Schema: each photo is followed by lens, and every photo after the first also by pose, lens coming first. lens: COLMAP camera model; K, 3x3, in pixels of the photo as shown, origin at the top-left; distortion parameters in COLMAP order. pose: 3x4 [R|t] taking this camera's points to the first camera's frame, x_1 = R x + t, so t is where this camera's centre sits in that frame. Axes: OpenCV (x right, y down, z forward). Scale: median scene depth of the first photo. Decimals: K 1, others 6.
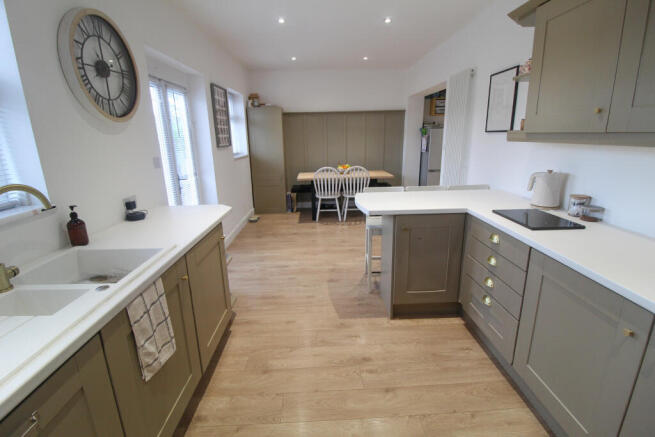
lens RADIAL K [[311.6, 0, 327.5], [0, 311.6, 218.5], [0, 0, 1]] dist [0.001436, -0.000028]
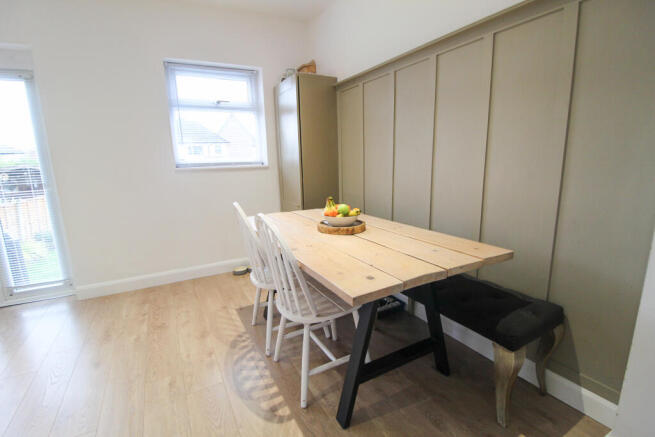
lens RADIAL K [[296.1, 0, 327.5], [0, 296.1, 218.5], [0, 0, 1]] dist [0.000596, -0.013998]
pose [[0.459819, 0.184714, -0.868589, 0.320209], [-0.214294, 0.972301, 0.093325, -0.178673], [0.861768, 0.143221, 0.486665, 0.809084]]
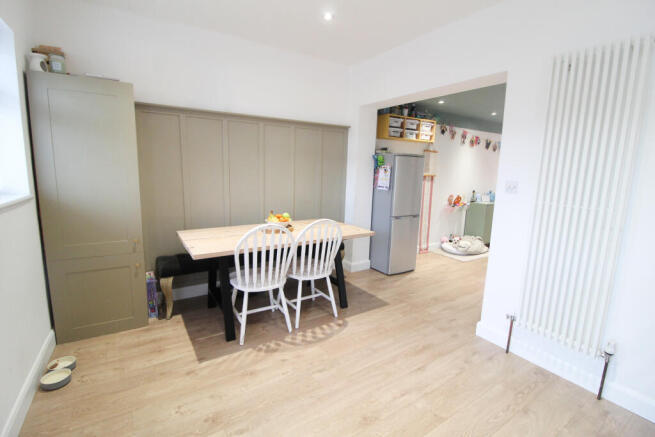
lens RADIAL K [[296.1, 0, 327.5], [0, 296.1, 218.5], [0, 0, 1]] dist [0.000596, -0.013998]
pose [[0.859505, -0.039814, 0.509575, -0.127225], [0.087886, 0.993625, -0.070606, -0.117732], [-0.503515, 0.105471, 0.857525, 0.521568]]
